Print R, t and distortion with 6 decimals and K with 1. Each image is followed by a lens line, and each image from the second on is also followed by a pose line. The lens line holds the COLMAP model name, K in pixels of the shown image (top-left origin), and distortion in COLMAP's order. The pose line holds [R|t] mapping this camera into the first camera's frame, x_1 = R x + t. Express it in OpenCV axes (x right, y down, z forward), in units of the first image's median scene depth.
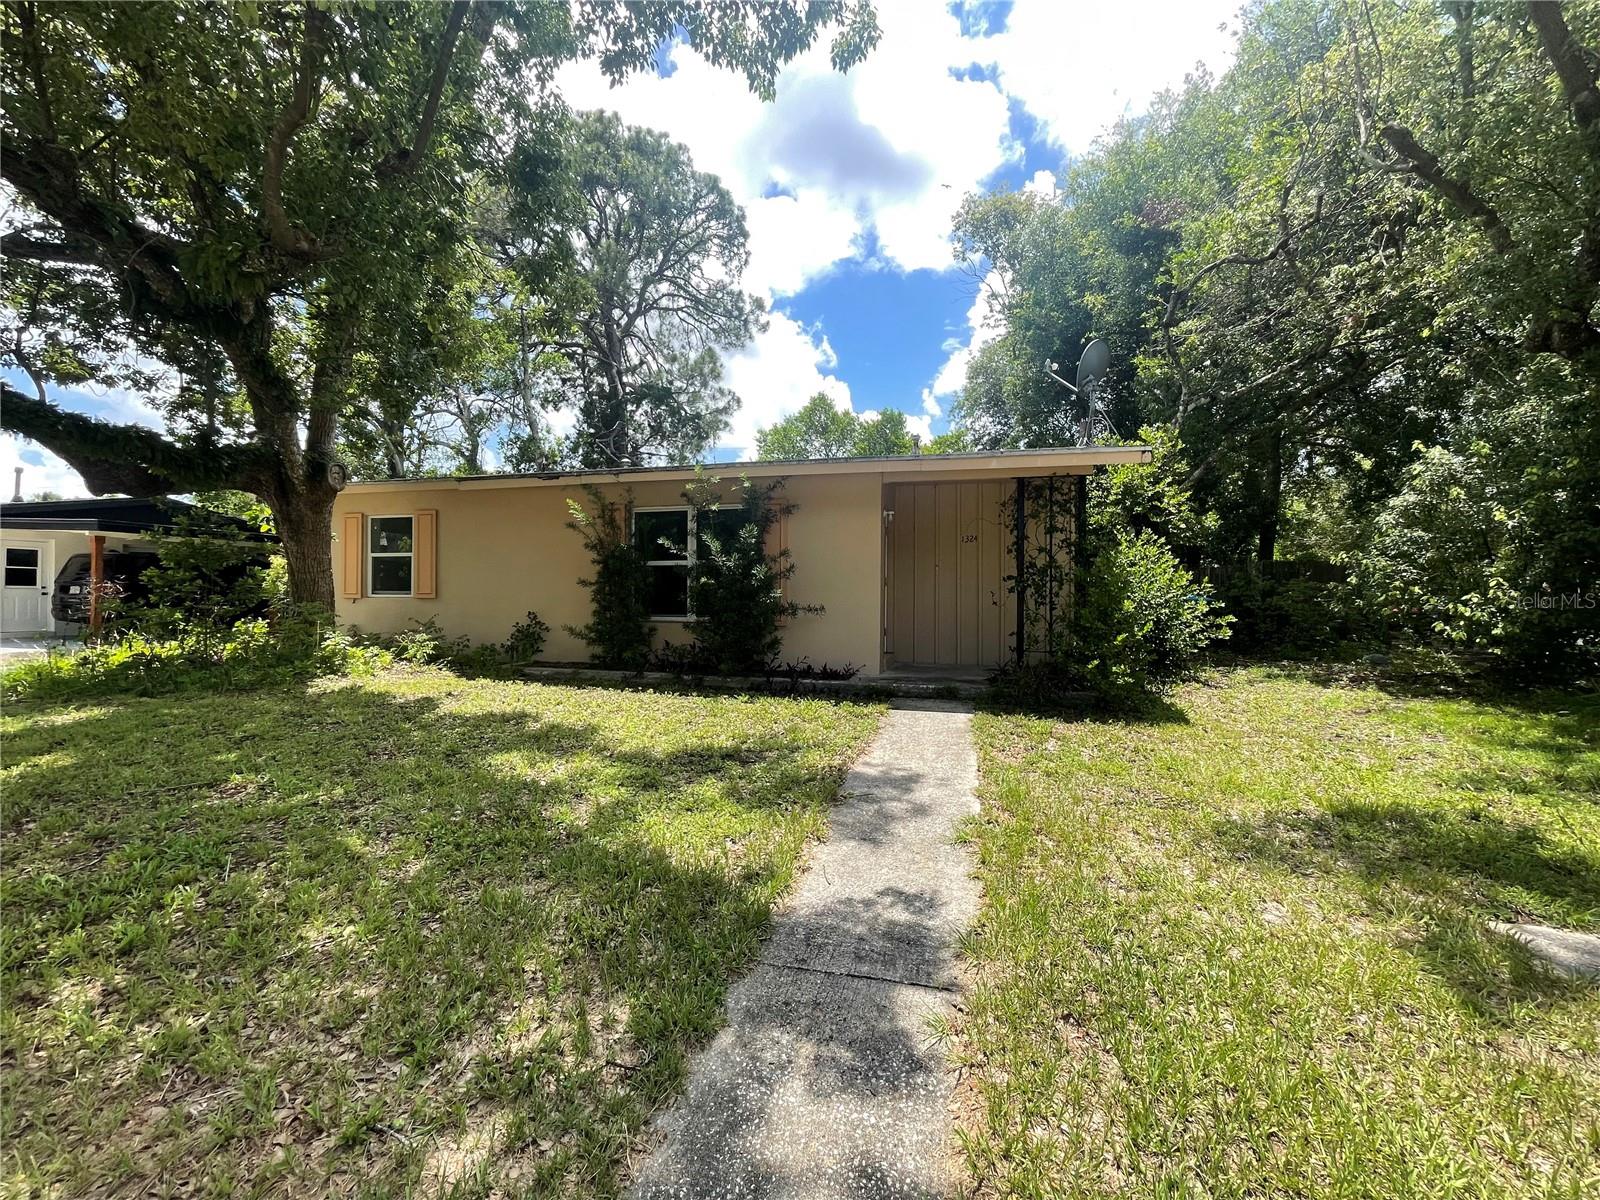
lens RADIAL K [[651.9, 0, 809.6], [0, 651.9, 597.5], [0, 0, 1]] dist [-0.000528, -0.000248]
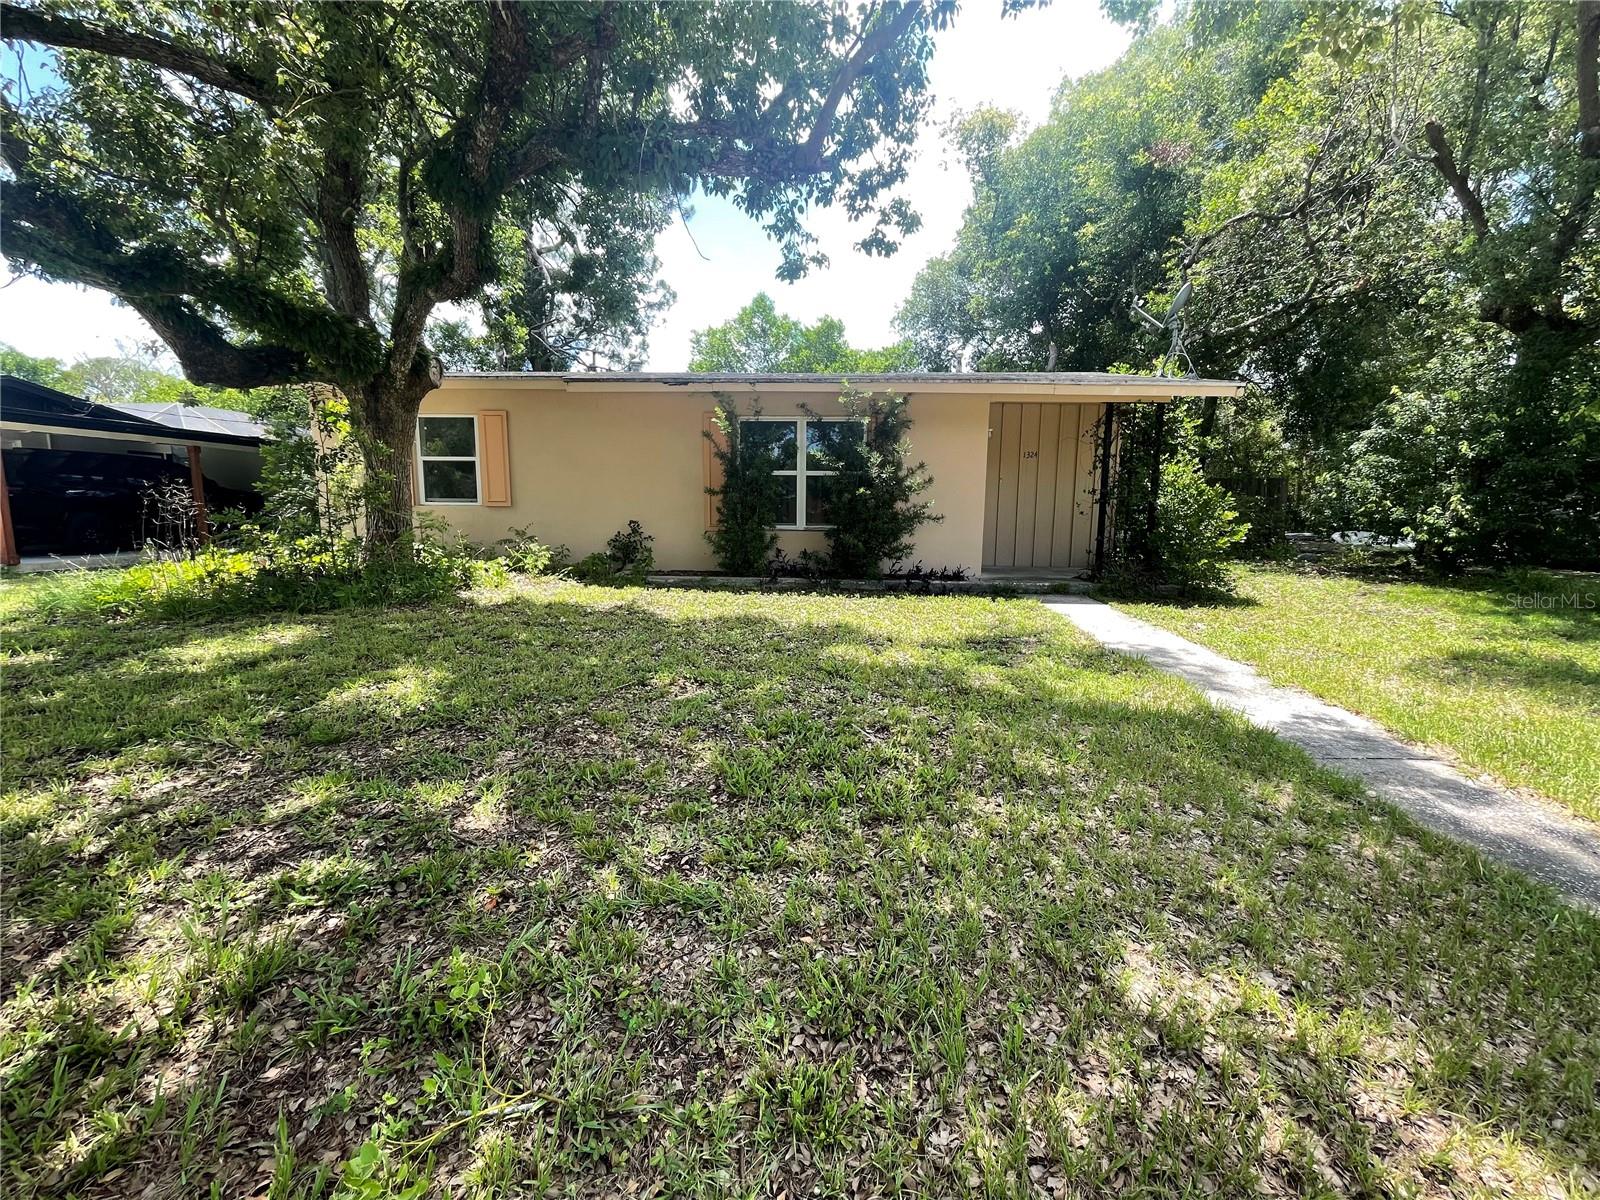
lens RADIAL K [[651.9, 0, 809.6], [0, 651.9, 597.5], [0, 0, 1]] dist [-0.000528, -0.000248]
pose [[0.975298, -0.026691, 0.219275, -0.461637], [-0.003747, 0.990531, 0.137239, 0.000645], [-0.220862, -0.134671, 0.965963, -0.040009]]
